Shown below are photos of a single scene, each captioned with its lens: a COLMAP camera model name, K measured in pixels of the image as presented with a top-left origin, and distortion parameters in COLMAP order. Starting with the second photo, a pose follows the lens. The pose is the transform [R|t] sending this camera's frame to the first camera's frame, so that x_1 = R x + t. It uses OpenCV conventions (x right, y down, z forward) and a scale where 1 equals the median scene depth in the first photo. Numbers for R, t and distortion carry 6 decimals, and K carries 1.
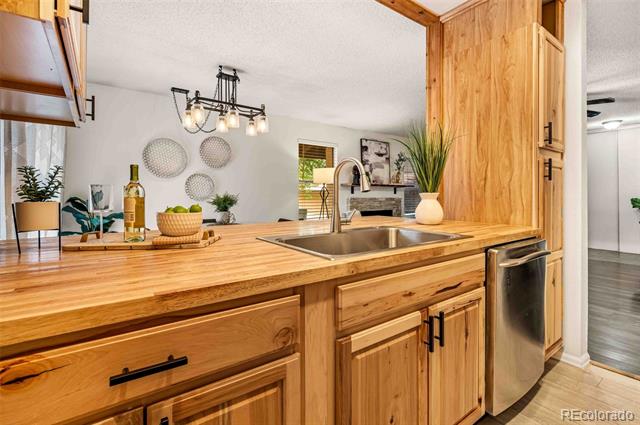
lens RADIAL K [[304.1, 0, 320.8], [0, 304.1, 199.5], [0, 0, 1]] dist [0.001789, 0.000245]
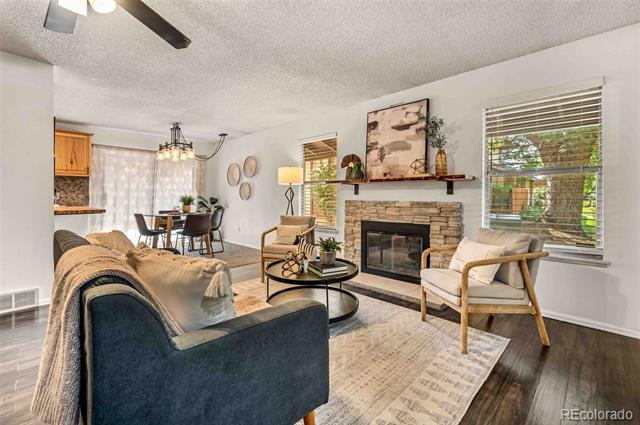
lens RADIAL K [[277.9, 0, 318.3], [0, 277.9, 202.6], [0, 0, 1]] dist [-0.001471, -0.000977]
pose [[0.179713, 0.017356, -0.983566, 0.707066], [-0.017438, 0.999743, 0.014455, -0.008265], [0.983565, 0.014554, 0.179969, 0.765794]]
